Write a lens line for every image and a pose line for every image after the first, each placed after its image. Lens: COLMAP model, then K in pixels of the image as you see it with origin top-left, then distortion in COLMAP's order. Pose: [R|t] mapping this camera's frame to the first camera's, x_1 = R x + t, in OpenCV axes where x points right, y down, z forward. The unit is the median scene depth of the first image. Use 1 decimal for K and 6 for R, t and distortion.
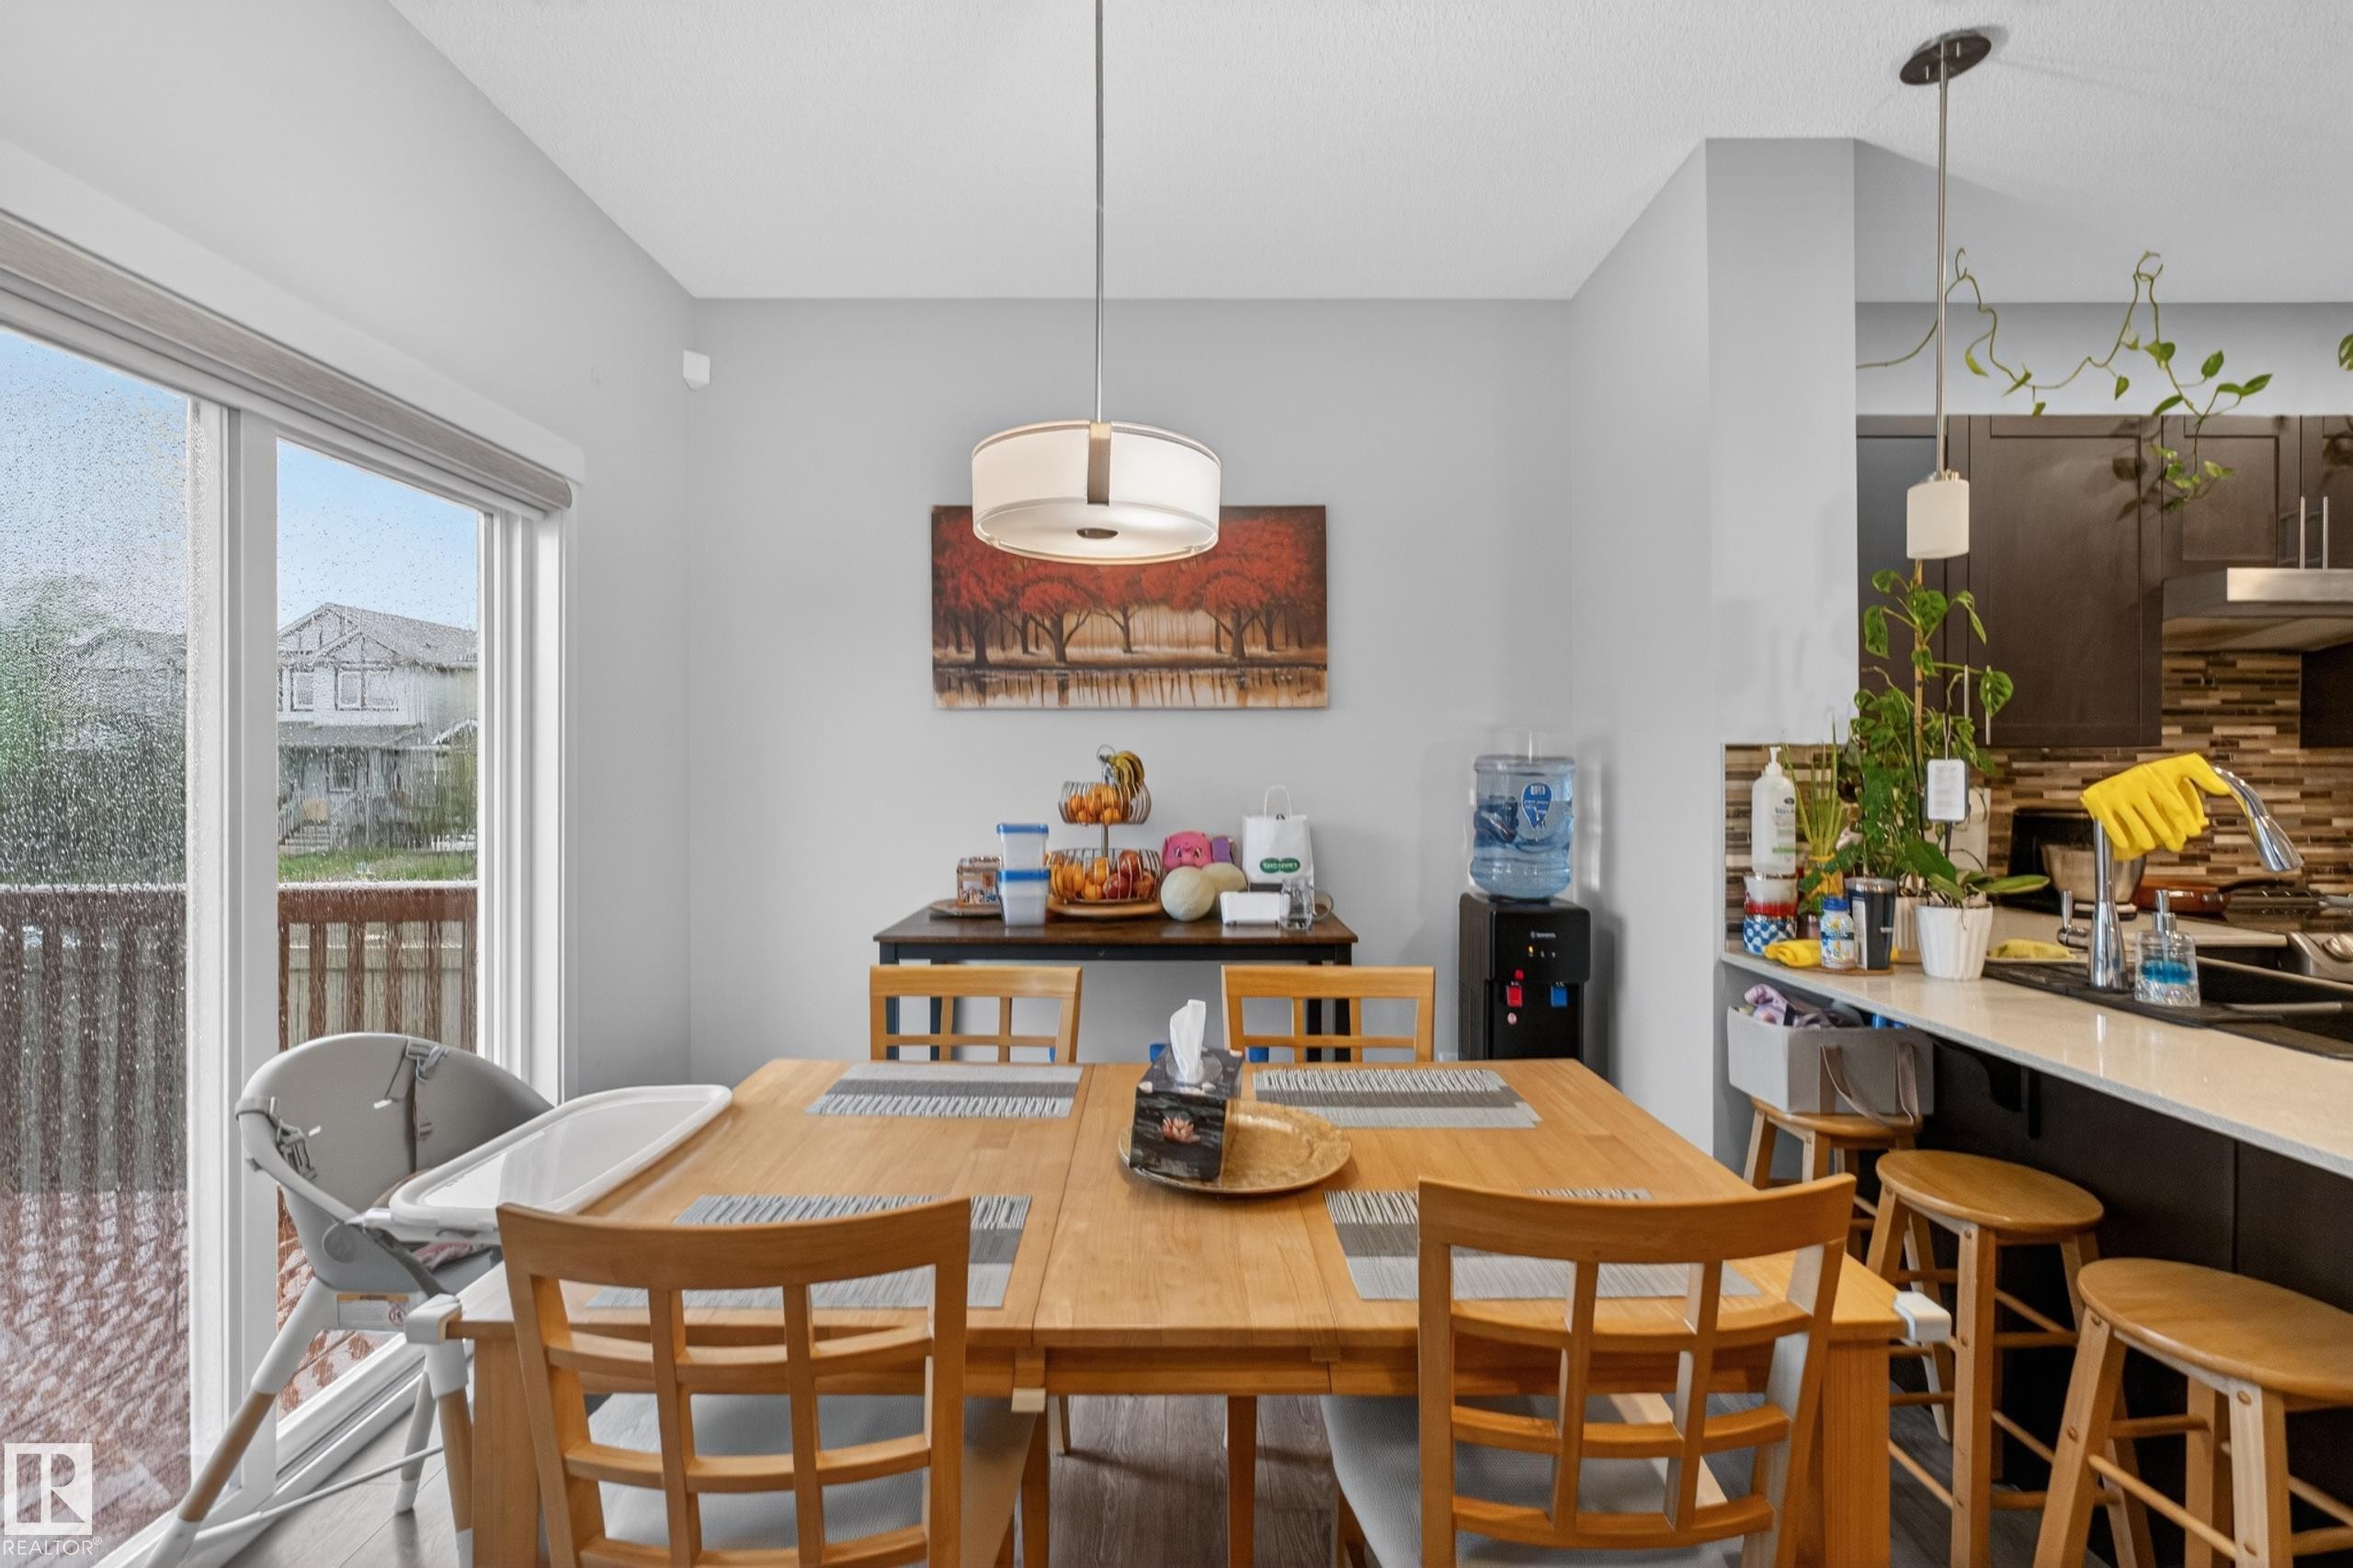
lens RADIAL K [[1009.7, 0, 1178.1], [0, 1009.7, 770.2], [0, 0, 1]] dist [-0.011163, 0.004179]
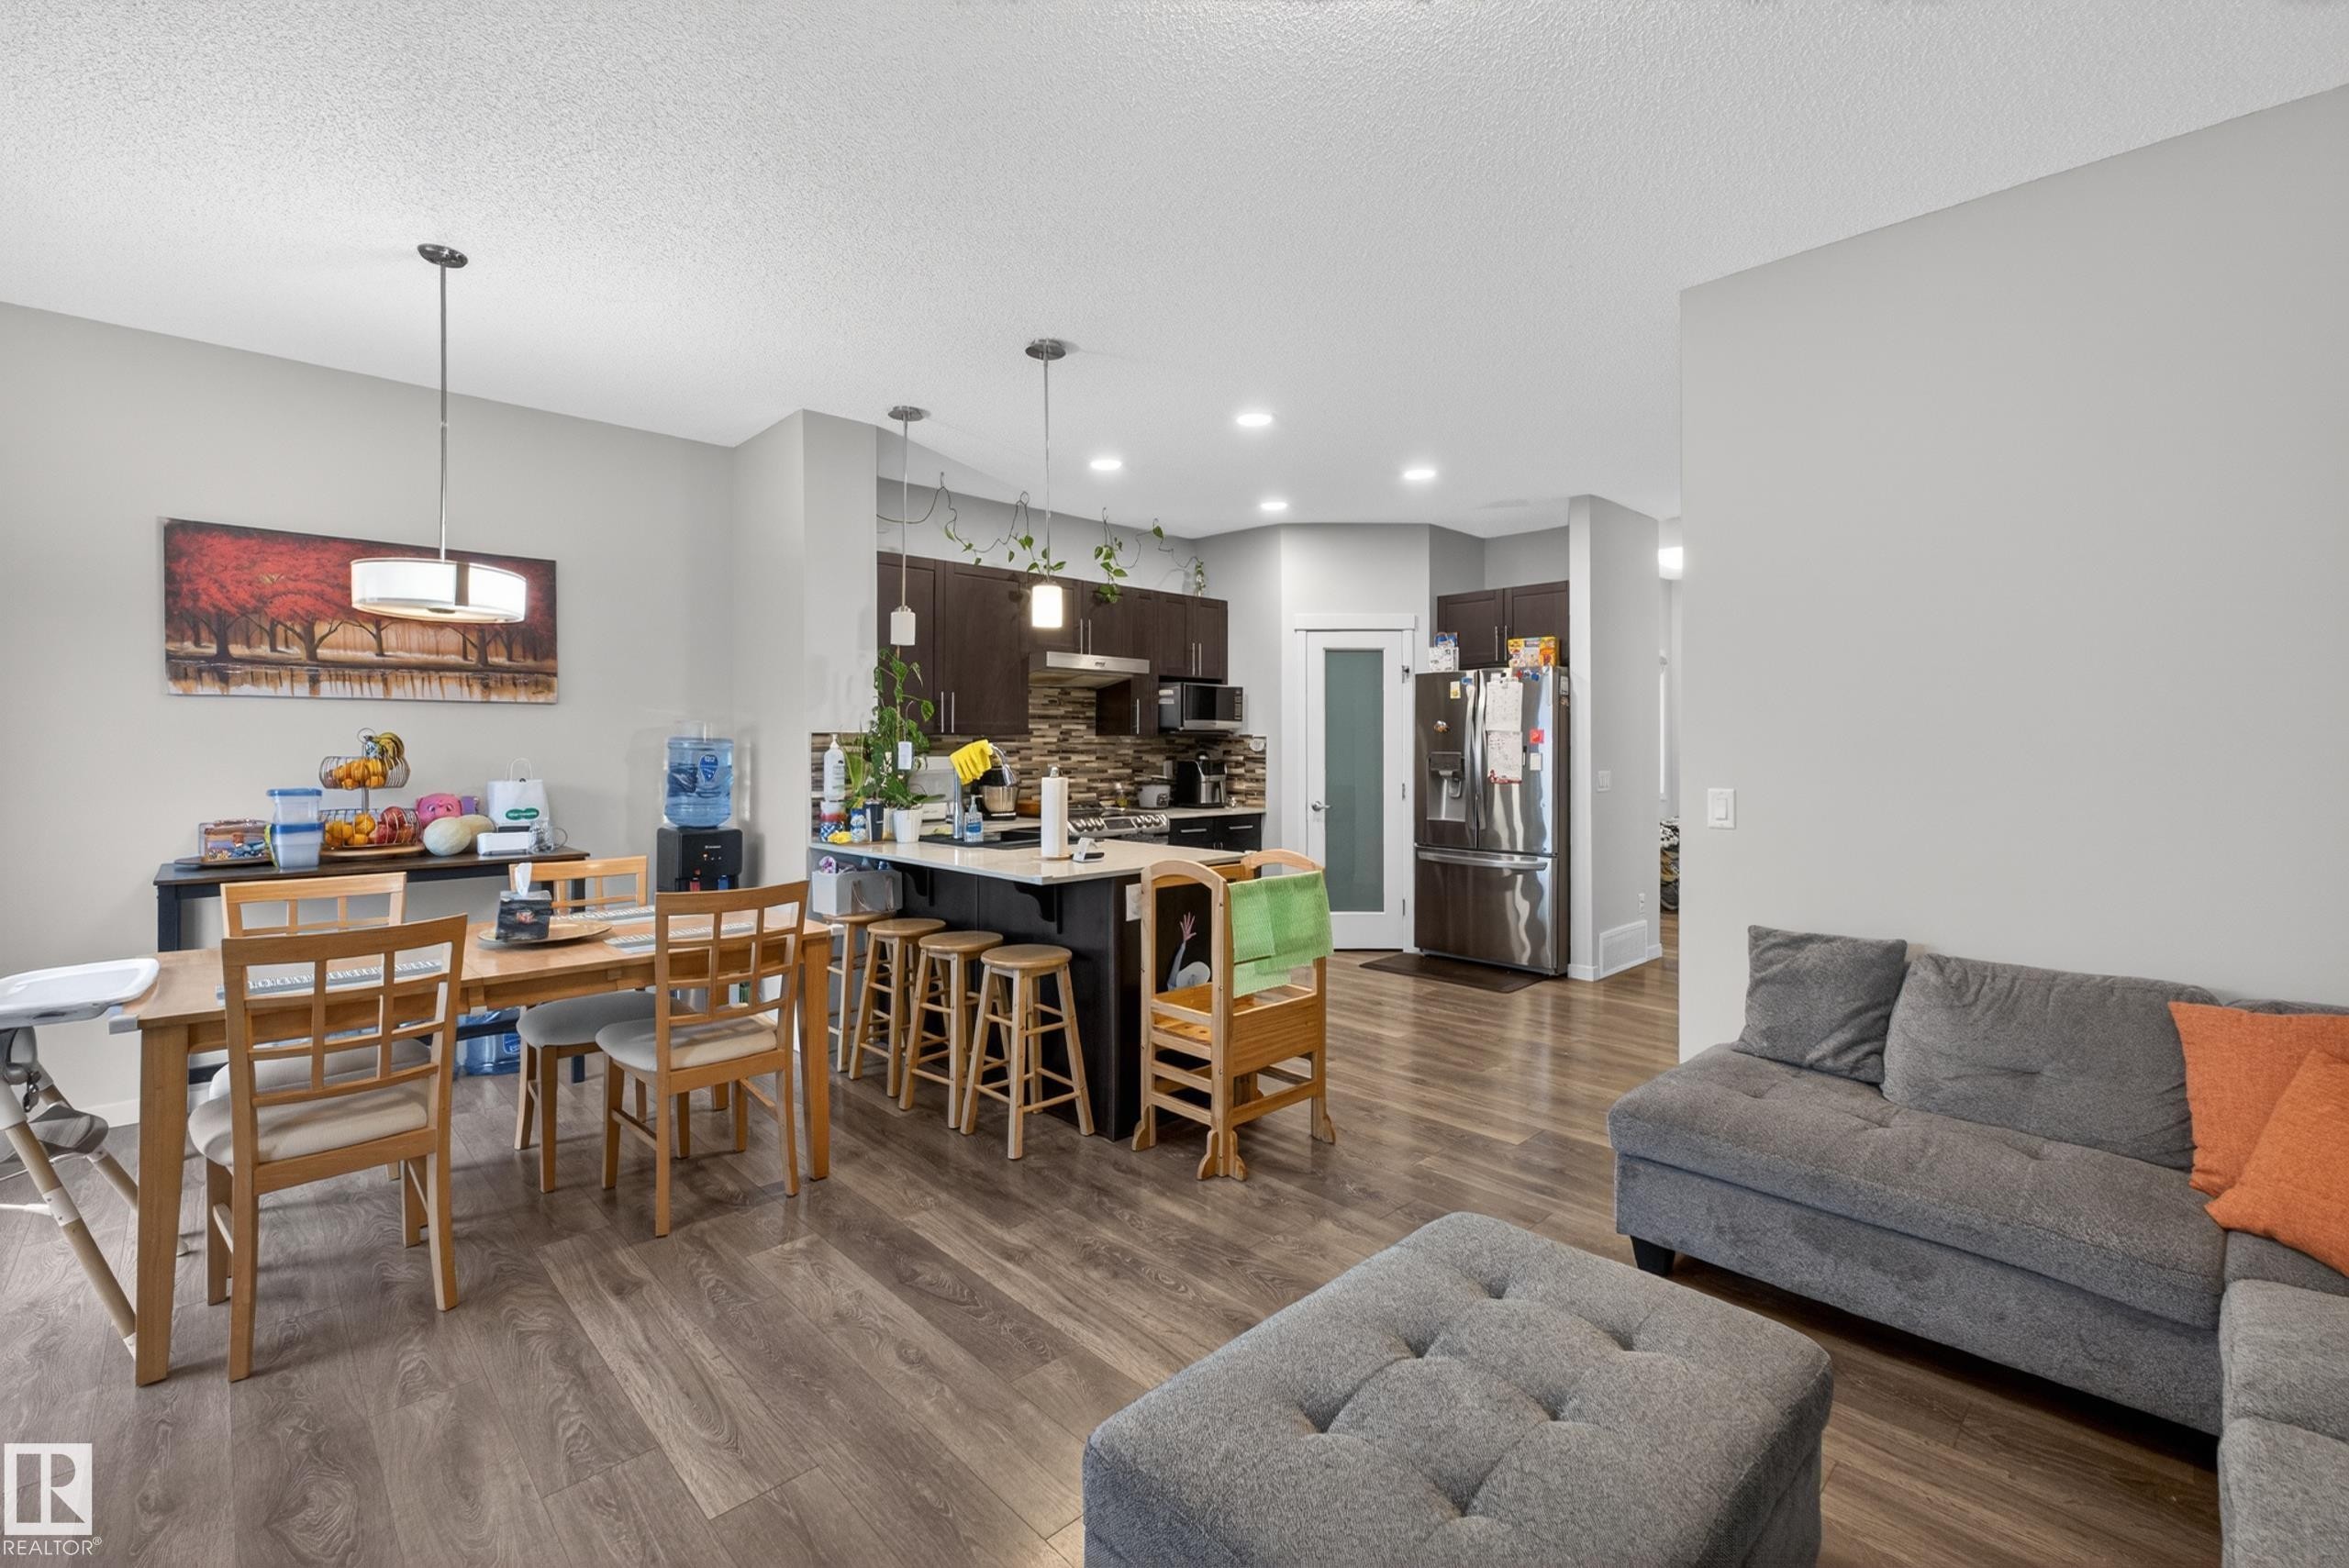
lens RADIAL K [[1008.0, 0, 1171.3], [0, 1008.0, 740.9], [0, 0, 1]] dist [-0.011163, 0.004179]
pose [[0.724586, 0.002455, 0.689181, -0.219855], [0.002800, 0.999975, -0.006505, 0.002995], [-0.689179, 0.006643, 0.724560, -0.681567]]
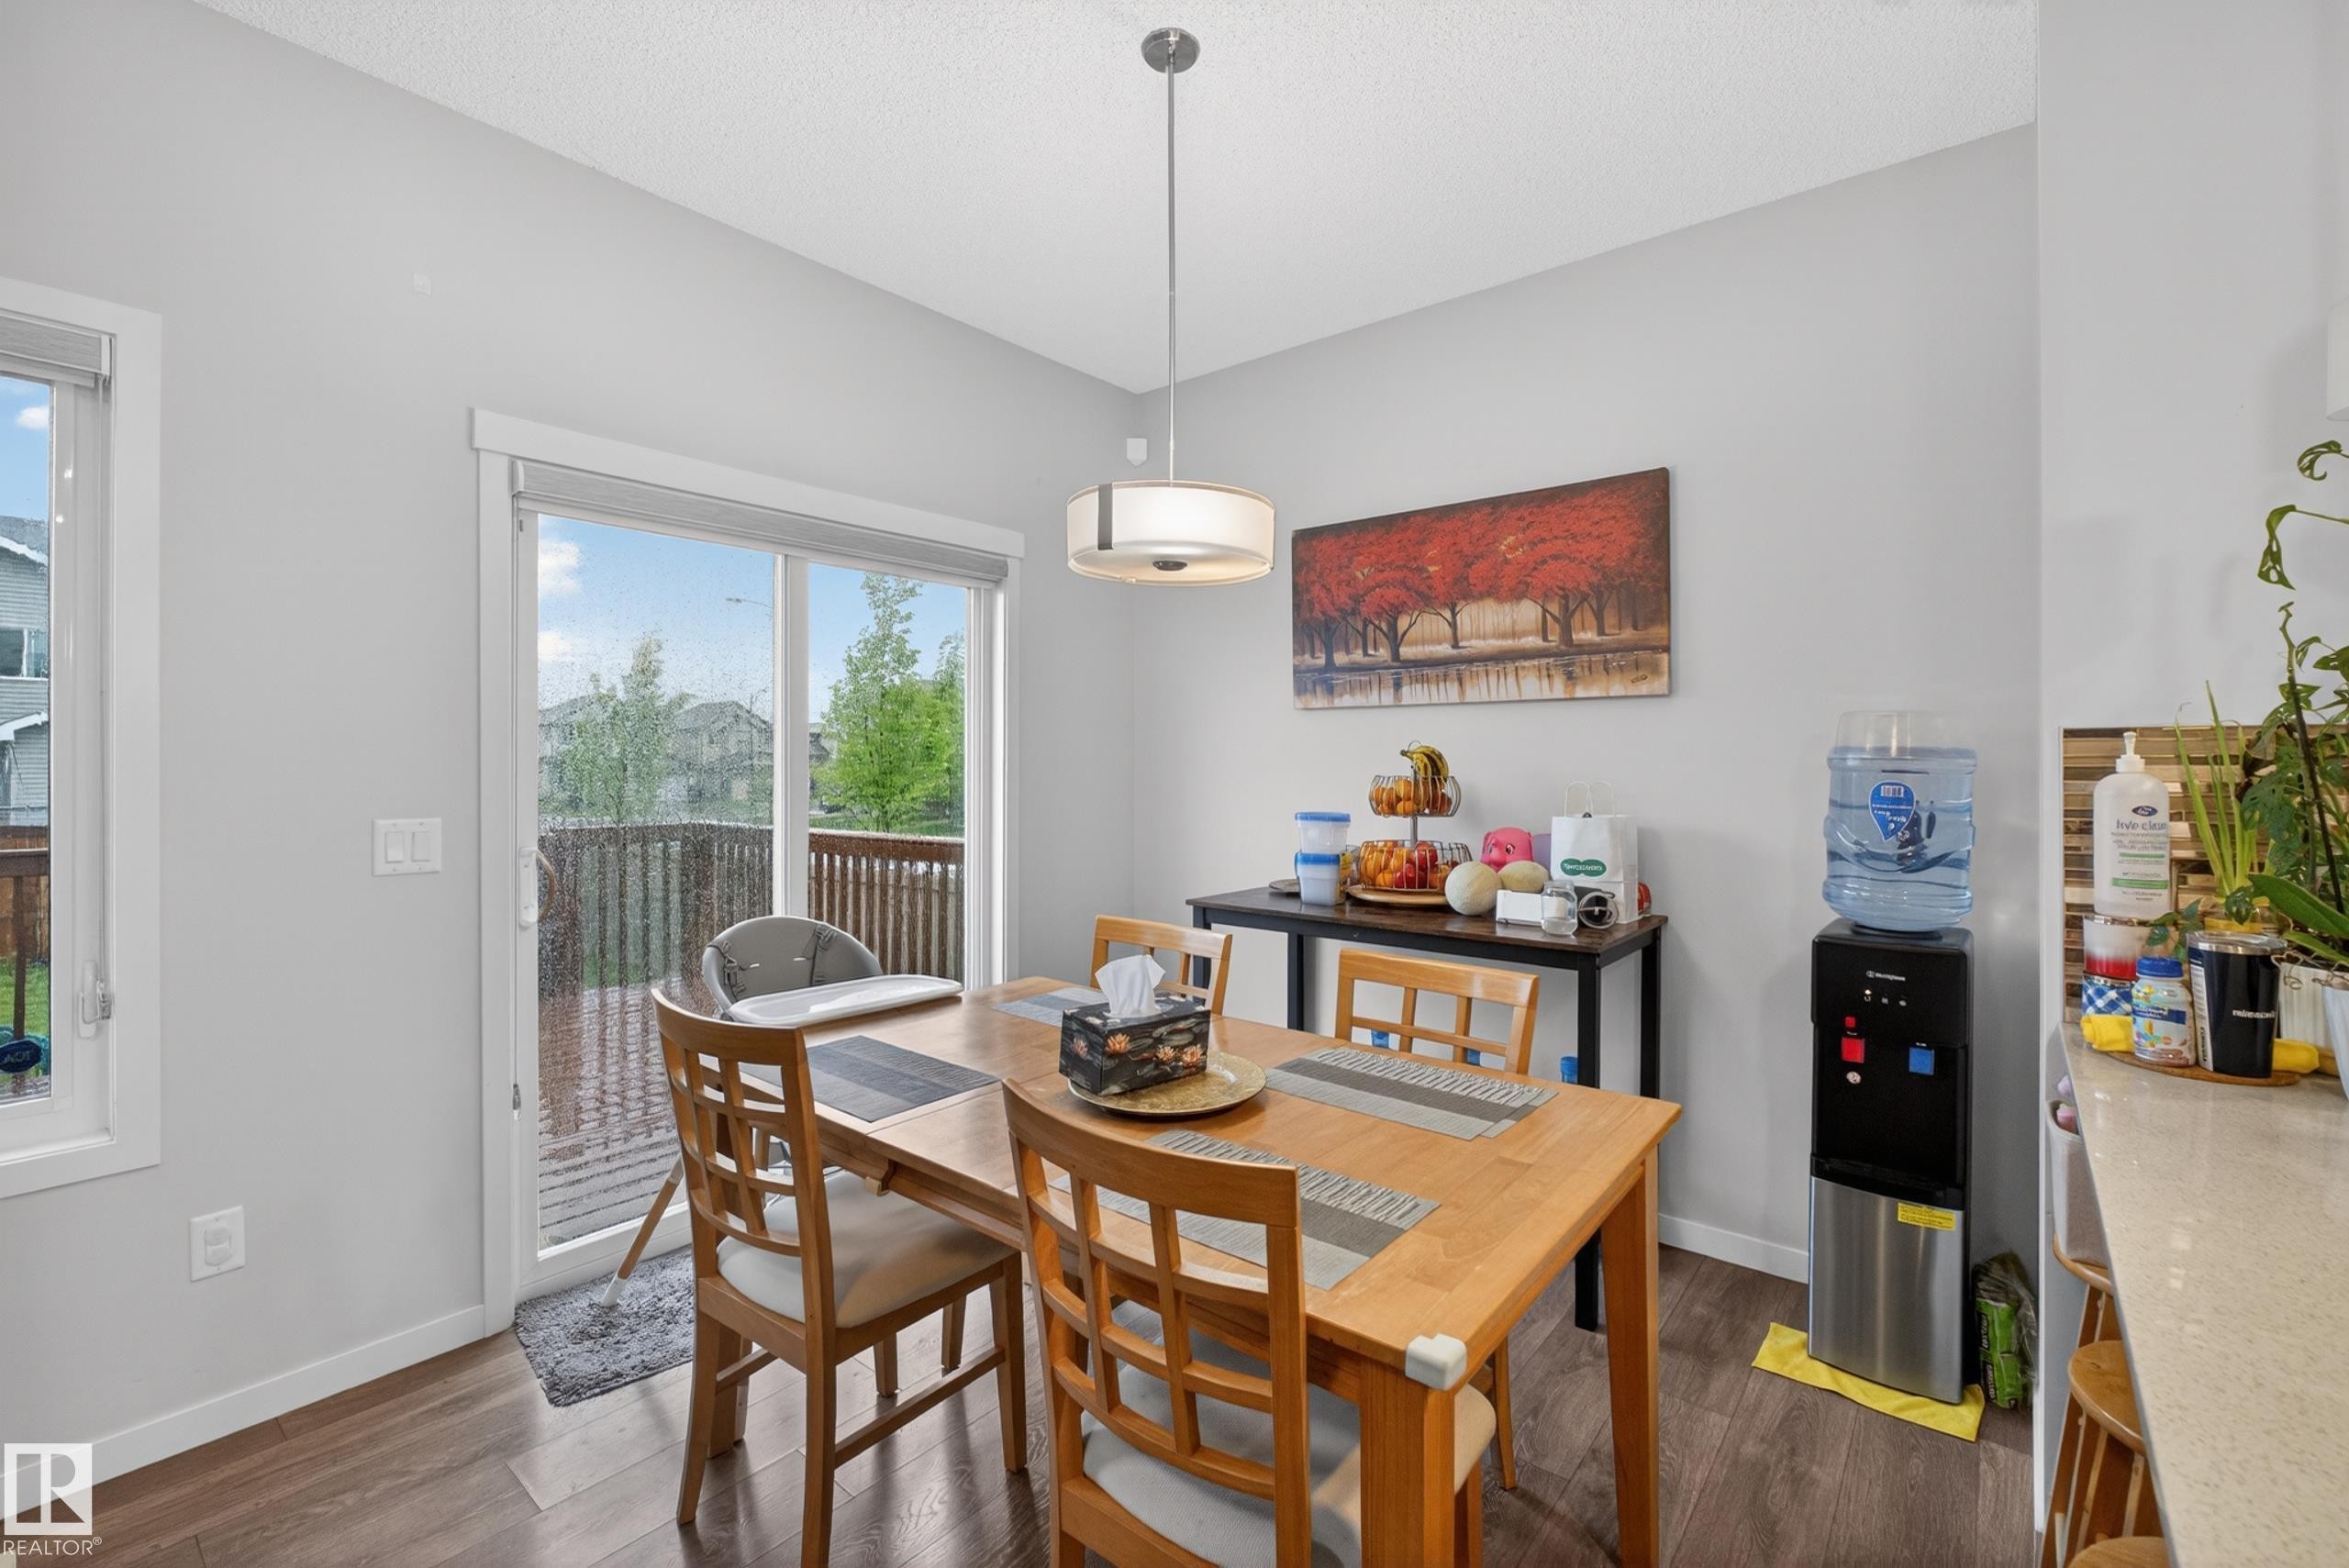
lens RADIAL K [[1008.0, 0, 1182.0], [0, 1008.0, 765.5], [0, 0, 1]] dist [-0.011163, 0.004179]
pose [[0.771791, 0.003444, -0.635867, 0.420525], [-0.003508, 0.999993, 0.001159, 0.001012], [0.635867, 0.001336, 0.771798, 0.052709]]
